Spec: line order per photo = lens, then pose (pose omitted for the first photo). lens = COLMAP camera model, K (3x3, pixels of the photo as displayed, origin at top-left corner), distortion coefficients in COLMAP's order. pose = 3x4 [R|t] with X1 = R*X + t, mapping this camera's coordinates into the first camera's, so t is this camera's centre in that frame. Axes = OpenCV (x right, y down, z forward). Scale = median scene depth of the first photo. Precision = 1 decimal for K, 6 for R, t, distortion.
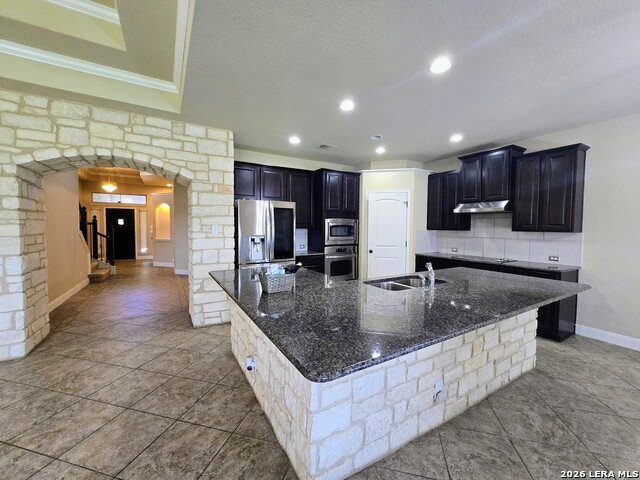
lens RADIAL K [[262.7, 0, 321.0], [0, 262.7, 237.2], [0, 0, 1]] dist [-0.001367, 0.000641]
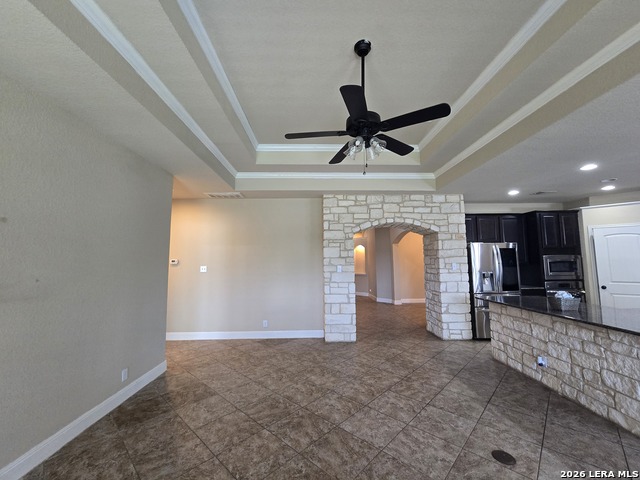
lens RADIAL K [[262.7, 0, 321.0], [0, 262.7, 237.2], [0, 0, 1]] dist [-0.001367, 0.000641]
pose [[0.874455, -0.061241, -0.481225, -0.334710], [-0.003001, 0.991298, -0.131605, 0.000573], [0.485097, 0.116527, 0.866662, -0.513311]]
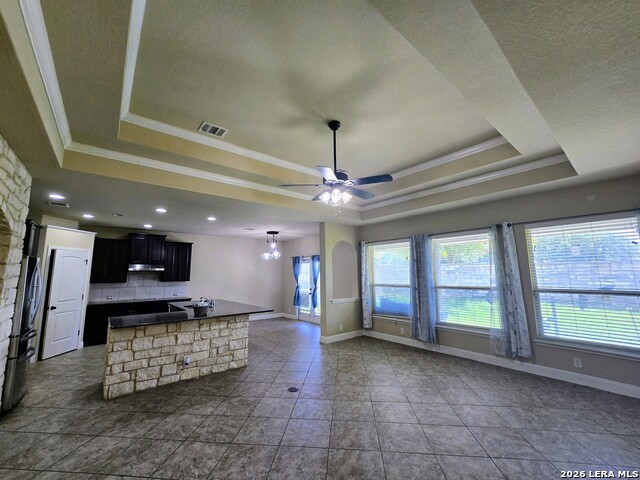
lens RADIAL K [[262.7, 0, 321.0], [0, 262.7, 237.2], [0, 0, 1]] dist [-0.001367, 0.000641]
pose [[-0.157811, 0.127975, 0.979141, -1.301000], [0.047114, 0.991413, -0.121986, -0.056101], [-0.986345, 0.026880, -0.162485, 0.206994]]
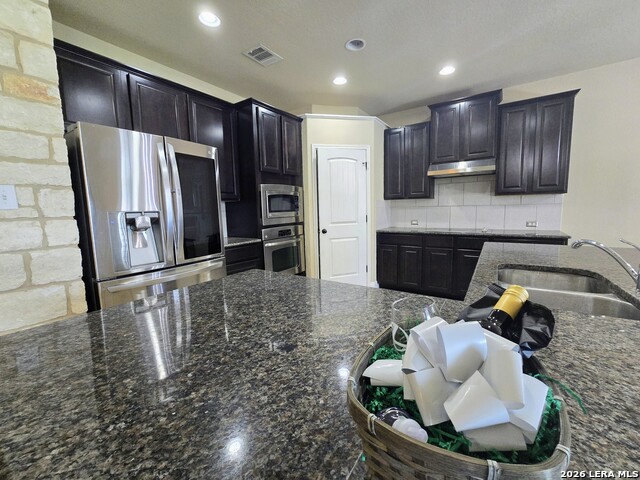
lens RADIAL K [[262.7, 0, 321.0], [0, 262.7, 237.2], [0, 0, 1]] dist [-0.001367, 0.000641]
pose [[0.903890, -0.077935, 0.420605, -0.161898], [0.049262, 0.995686, 0.078628, 0.017818], [-0.424918, -0.050351, 0.903830, 0.473251]]
